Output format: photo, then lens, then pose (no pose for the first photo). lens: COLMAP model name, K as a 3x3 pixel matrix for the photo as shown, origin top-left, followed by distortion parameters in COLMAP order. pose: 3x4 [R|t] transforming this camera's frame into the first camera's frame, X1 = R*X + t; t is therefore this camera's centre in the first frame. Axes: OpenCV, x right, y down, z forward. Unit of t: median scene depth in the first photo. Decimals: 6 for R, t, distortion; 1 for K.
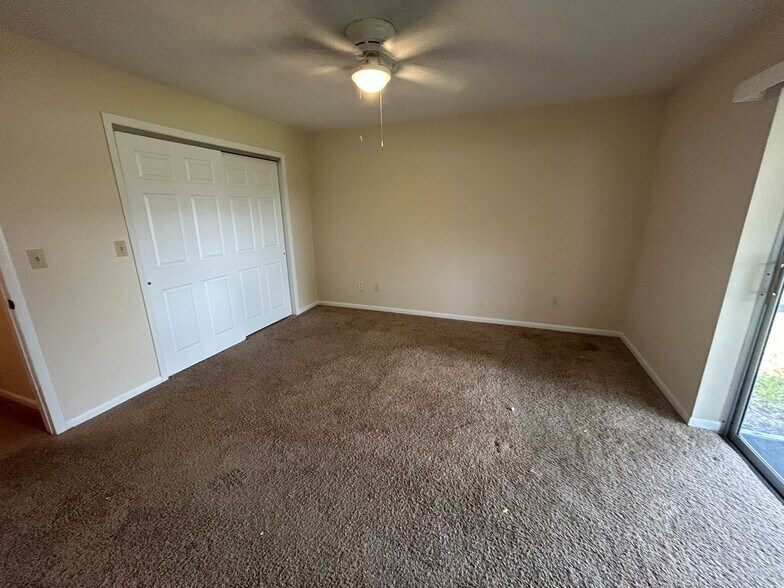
lens RADIAL K [[317.7, 0, 392.0], [0, 317.7, 294.0], [0, 0, 1]] dist [-0.001218, 0.000334]
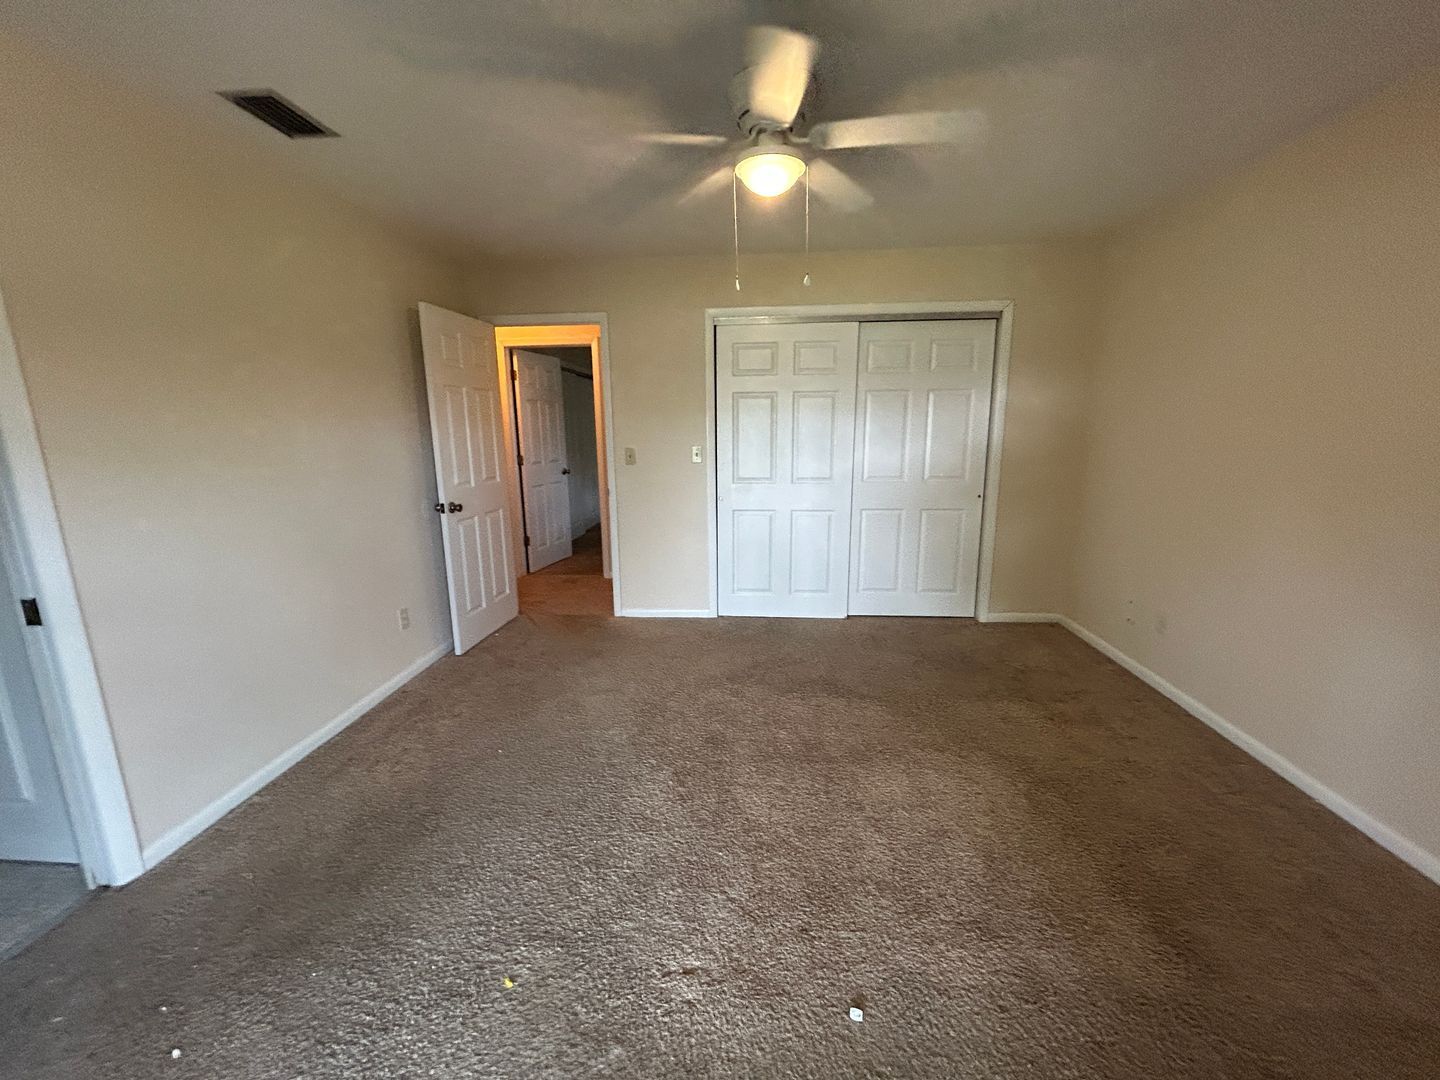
lens RADIAL K [[578.3, 0, 720.0], [0, 578.3, 540.0], [0, 0, 1]] dist [0.000811, 0.000128]
pose [[0.260880, 0.190153, -0.946458, 0.514864], [-0.240534, 0.962292, 0.127034, -0.089394], [0.934925, 0.194514, 0.296781, 0.396457]]
